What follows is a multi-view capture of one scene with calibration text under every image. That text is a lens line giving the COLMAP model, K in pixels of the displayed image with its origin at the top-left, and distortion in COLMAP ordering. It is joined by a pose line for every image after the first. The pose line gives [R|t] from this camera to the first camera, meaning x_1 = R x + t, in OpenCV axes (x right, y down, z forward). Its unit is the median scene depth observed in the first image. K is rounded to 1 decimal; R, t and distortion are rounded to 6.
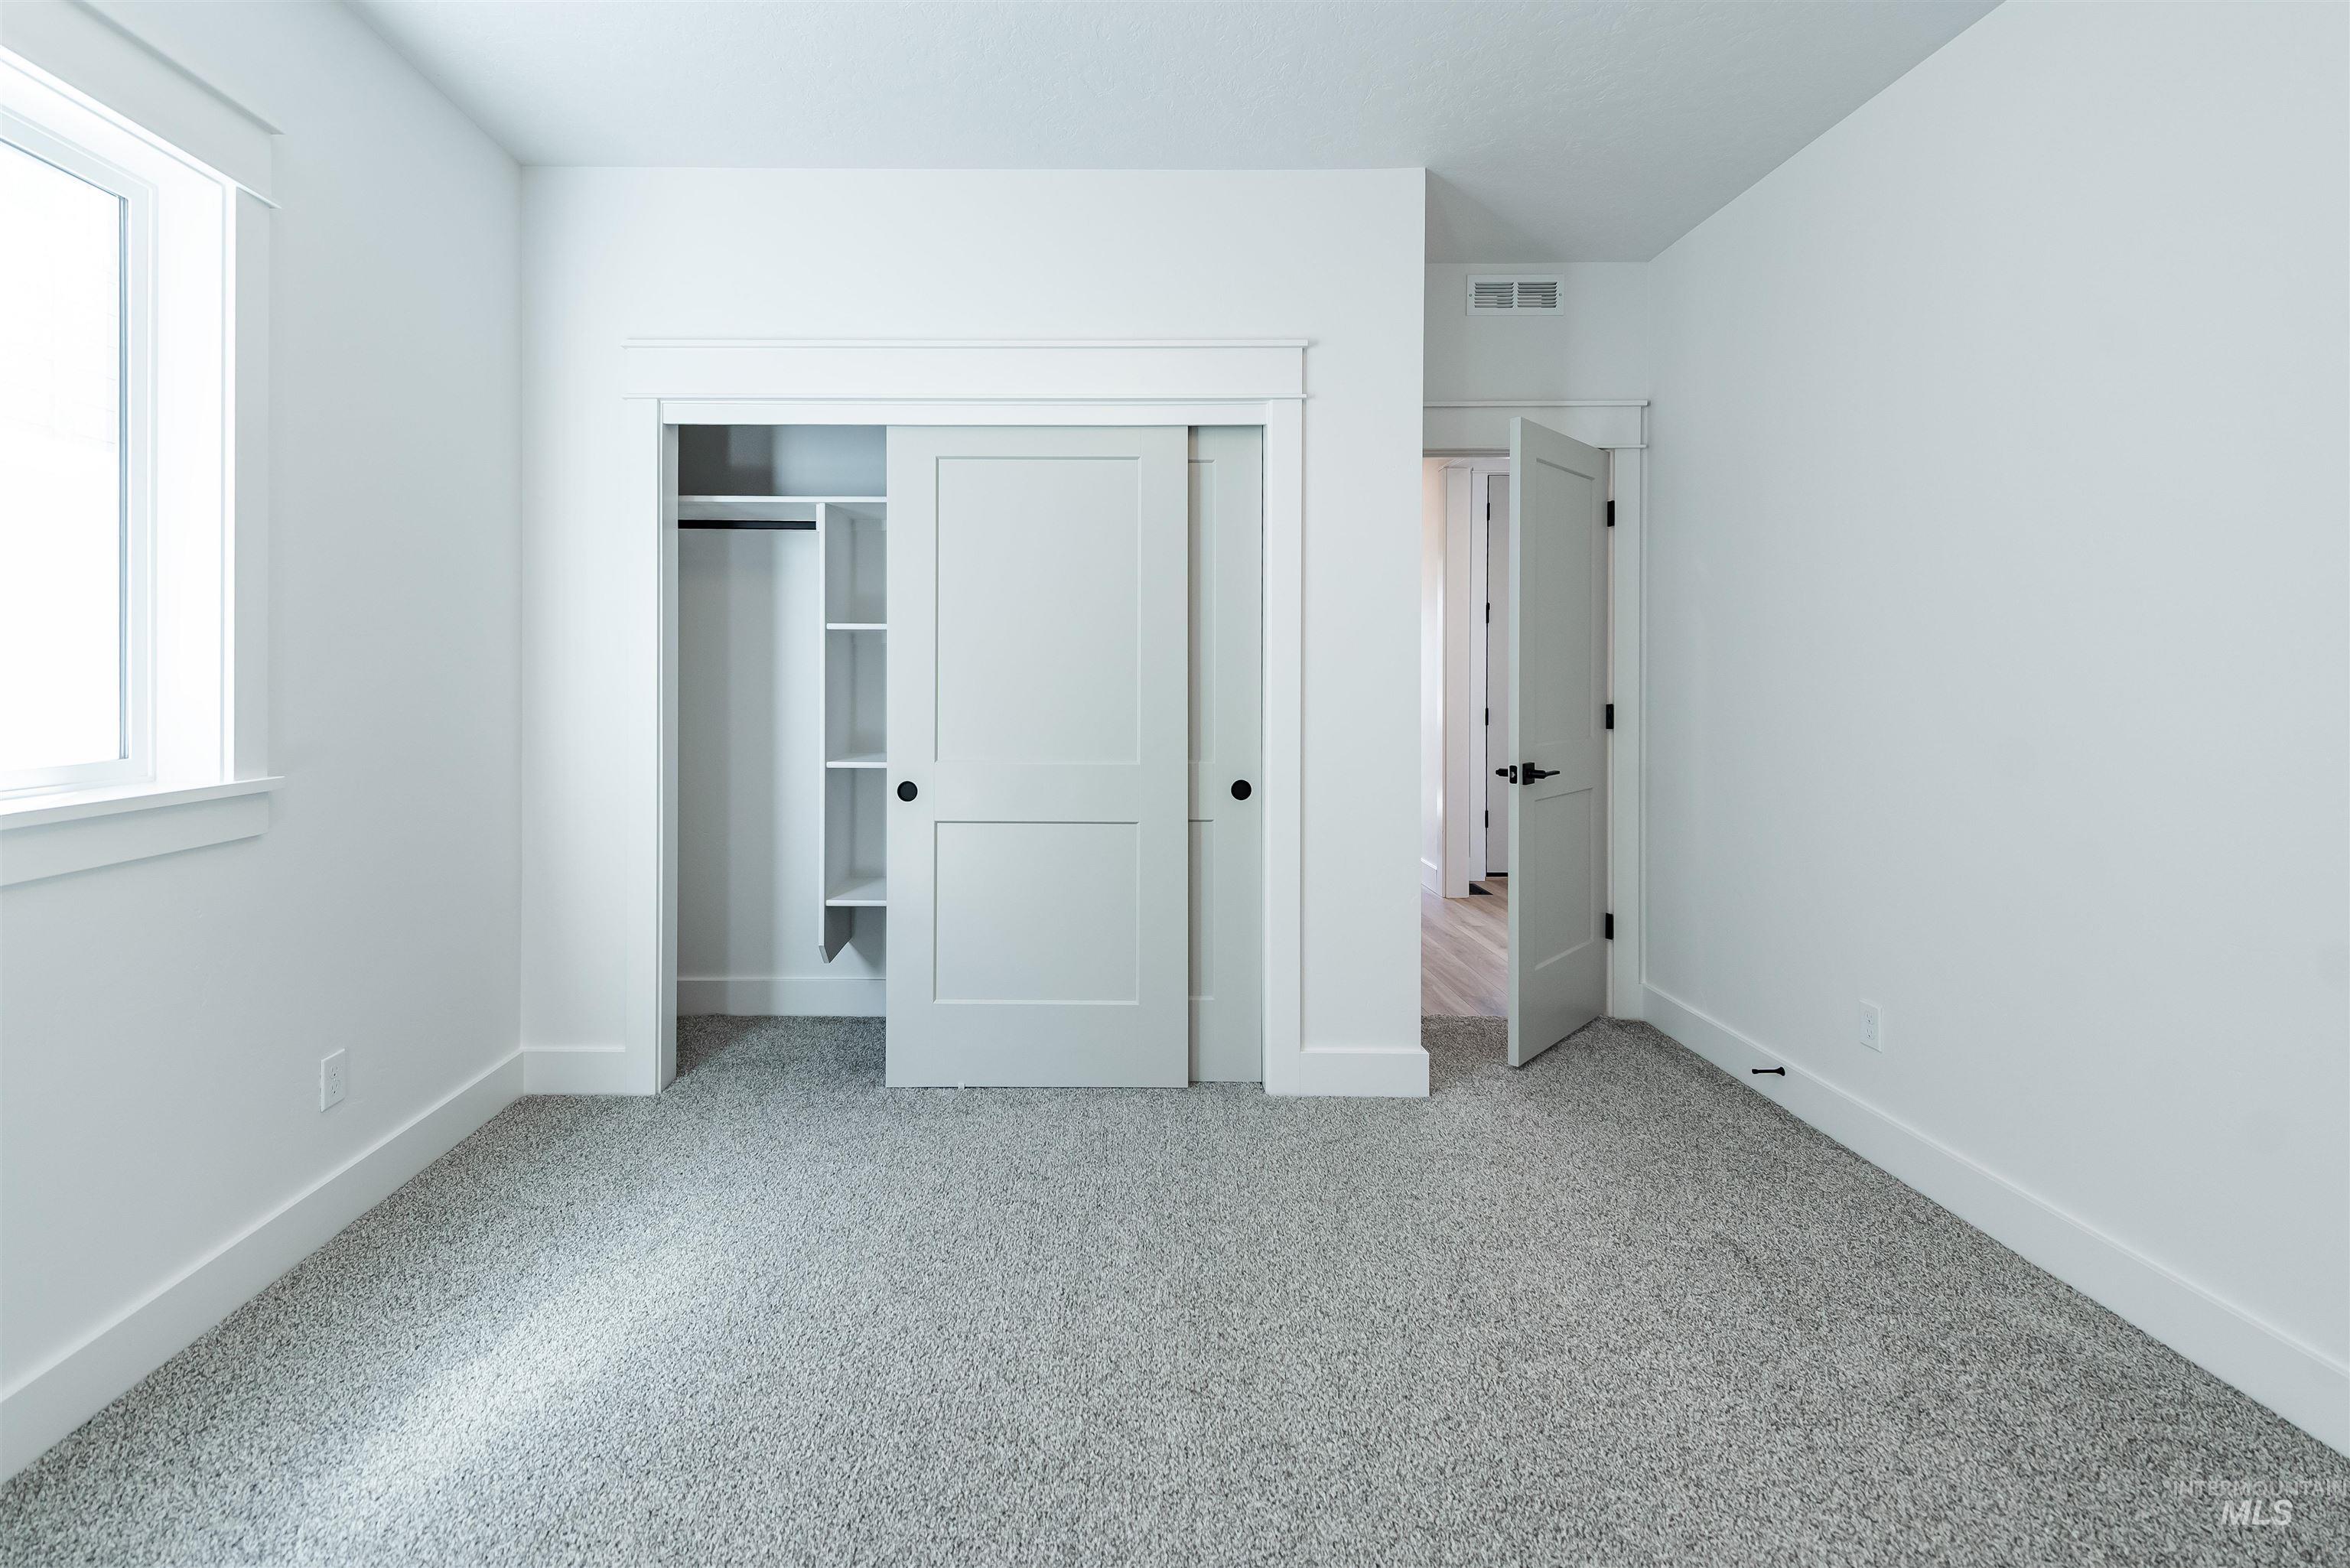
lens RADIAL K [[1015.4, 0, 1136.7], [0, 1015.4, 681.0], [0, 0, 1]] dist [0.004788, -0.001664]
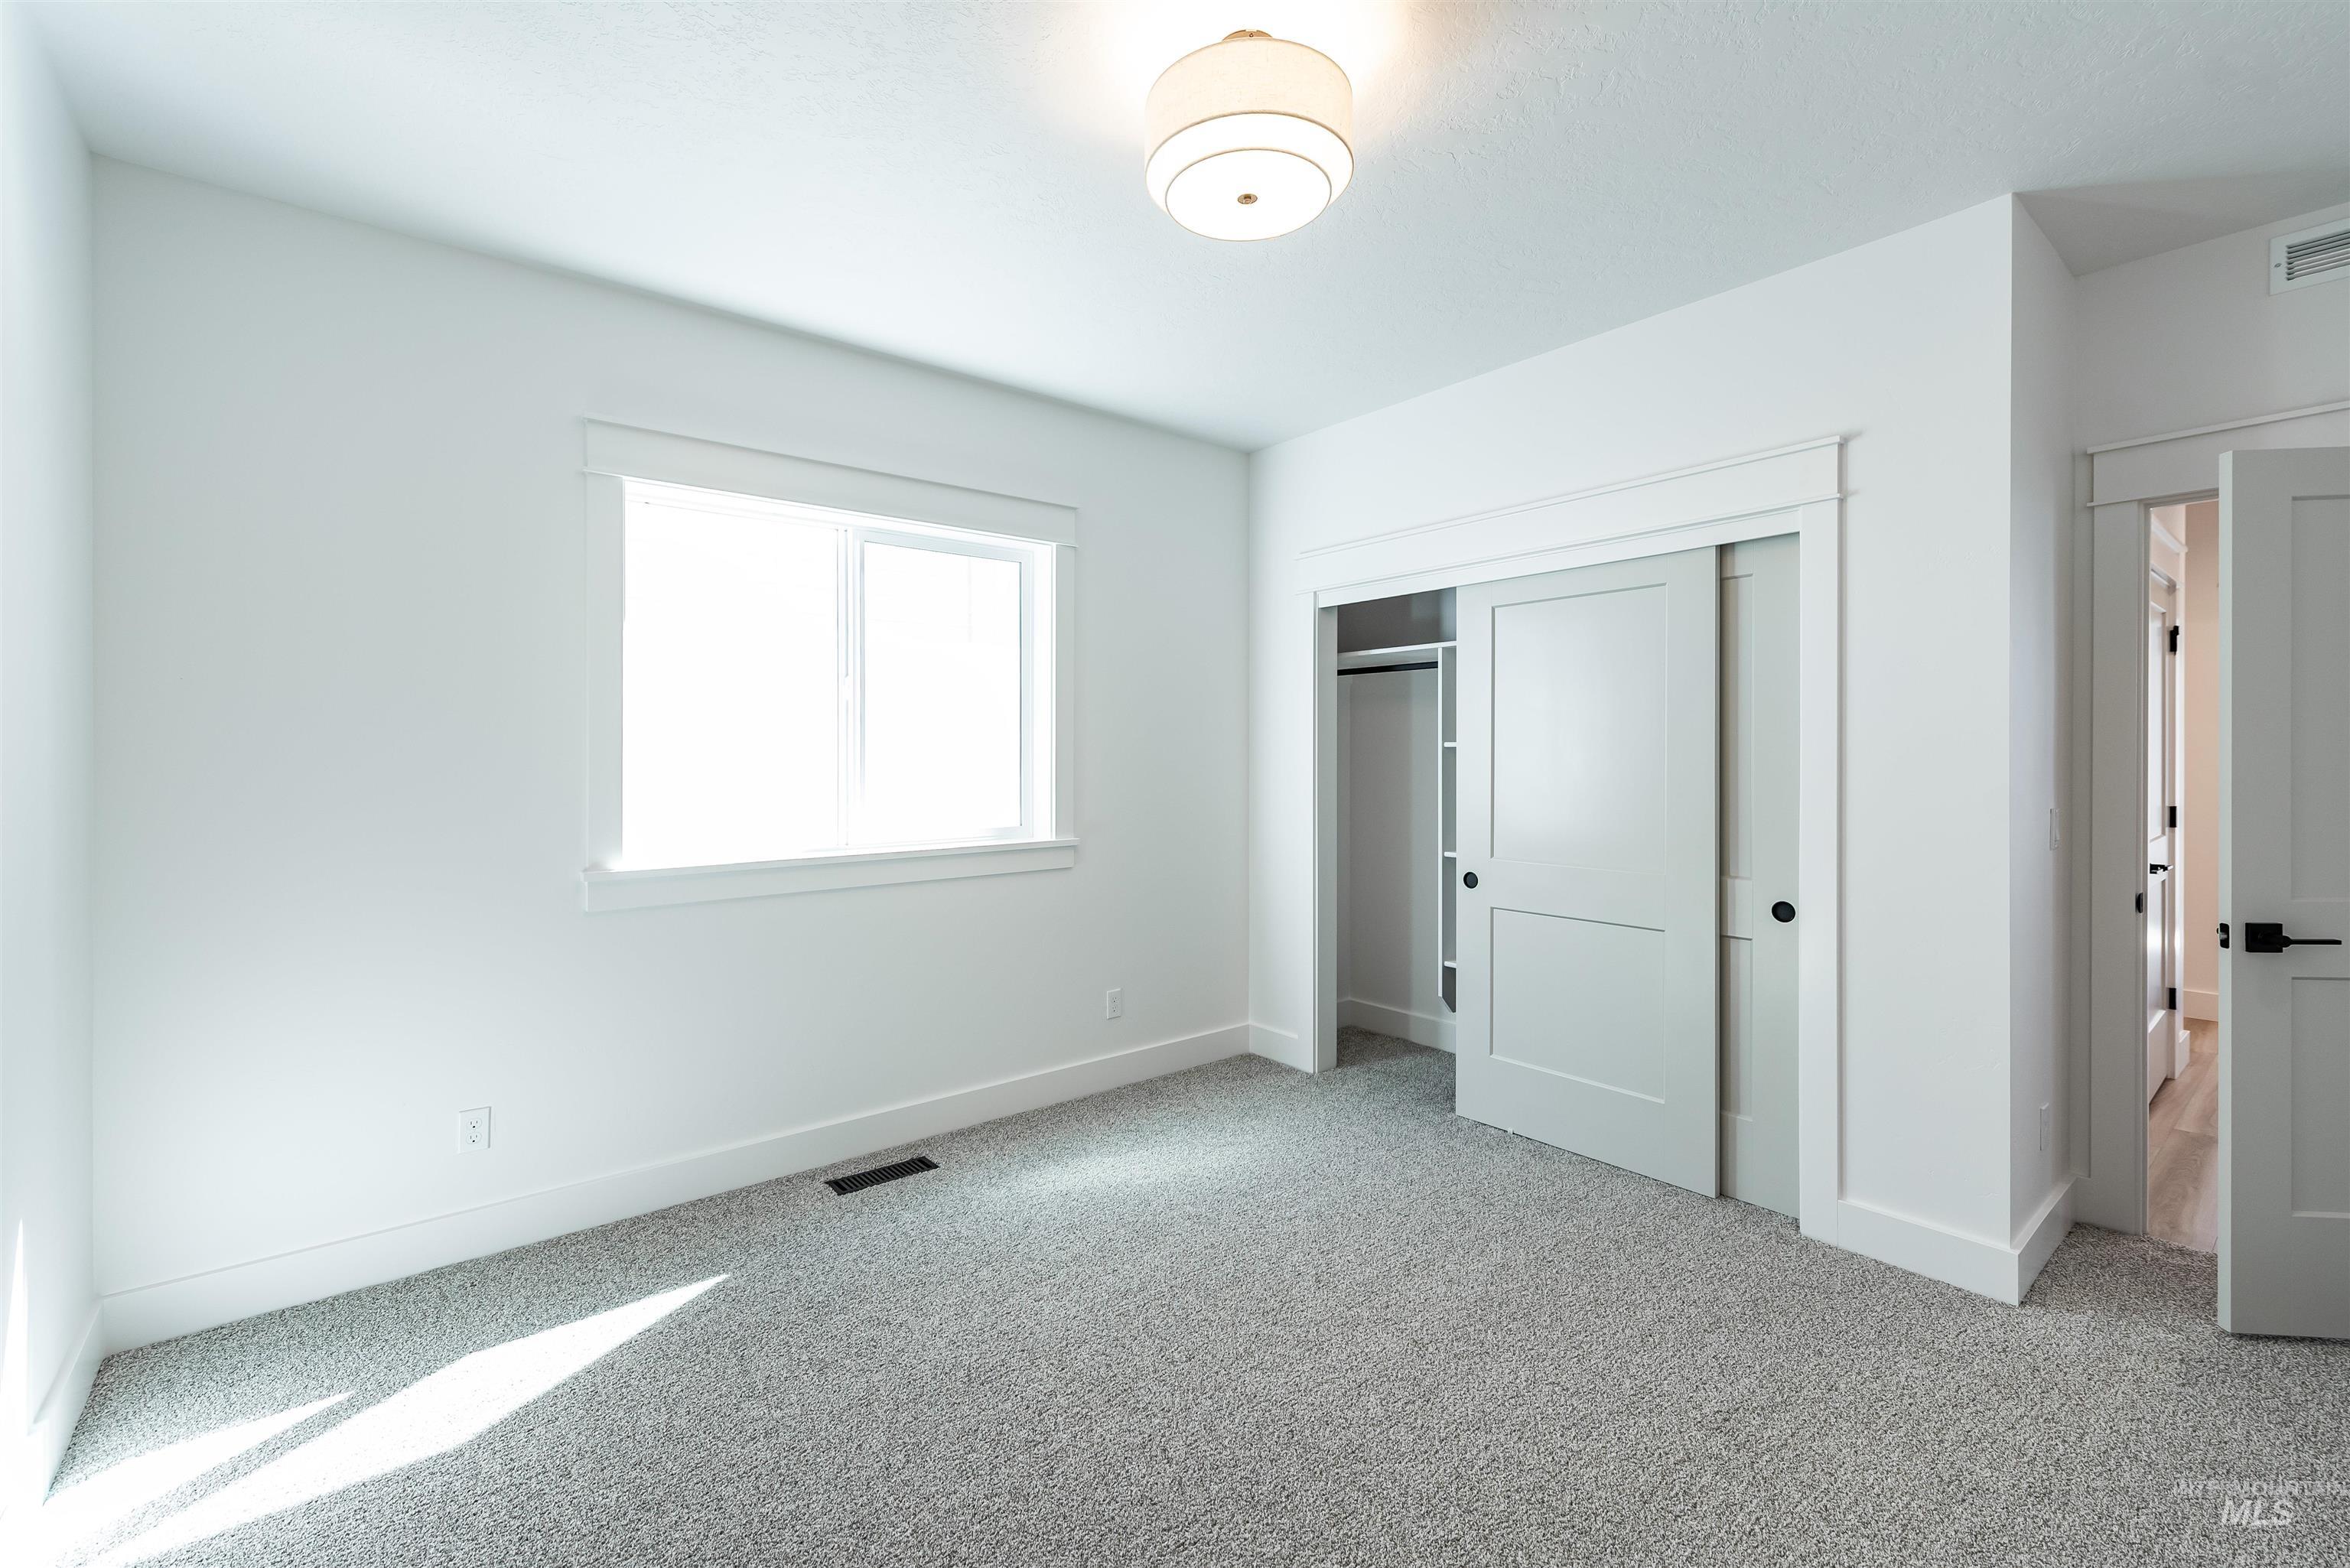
lens RADIAL K [[959.9, 0, 1176.8], [0, 959.9, 764.1], [0, 0, 1]] dist [-0.003156, -0.000561]
pose [[0.649158, 0.003761, -0.760644, 0.431215], [-0.004501, 0.999989, 0.001103, -0.032043], [0.760640, 0.002707, 0.649168, -0.030547]]
